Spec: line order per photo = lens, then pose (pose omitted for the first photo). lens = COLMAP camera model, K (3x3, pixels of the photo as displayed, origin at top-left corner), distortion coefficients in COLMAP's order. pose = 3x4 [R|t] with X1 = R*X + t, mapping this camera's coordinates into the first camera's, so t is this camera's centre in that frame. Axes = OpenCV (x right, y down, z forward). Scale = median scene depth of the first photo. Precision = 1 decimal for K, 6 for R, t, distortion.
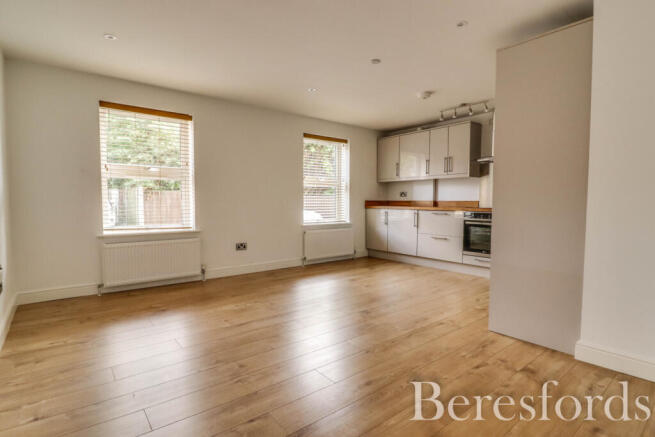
lens RADIAL K [[329.1, 0, 327.5], [0, 329.1, 218.5], [0, 0, 1]] dist [-0.010325, -0.000834]
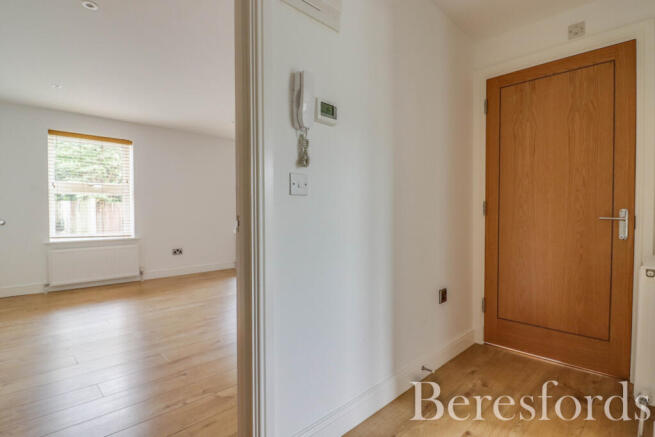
lens RADIAL K [[329.1, 0, 327.5], [0, 329.1, 218.5], [0, 0, 1]] dist [-0.010325, -0.000834]
pose [[0.995340, -0.008916, 0.096013, 0.170356], [0.011804, 0.999493, -0.029554, 0.009536], [-0.095701, 0.030550, 0.994941, -0.230768]]
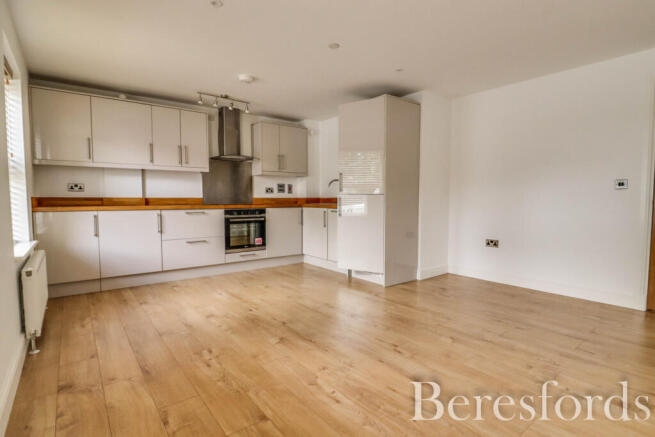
lens RADIAL K [[329.1, 0, 327.5], [0, 329.1, 218.5], [0, 0, 1]] dist [-0.010325, -0.000834]
pose [[0.017002, -0.062089, 0.997926, -0.596001], [0.053209, 0.996712, 0.061107, -0.040377], [-0.998439, 0.052059, 0.020250, 0.763343]]
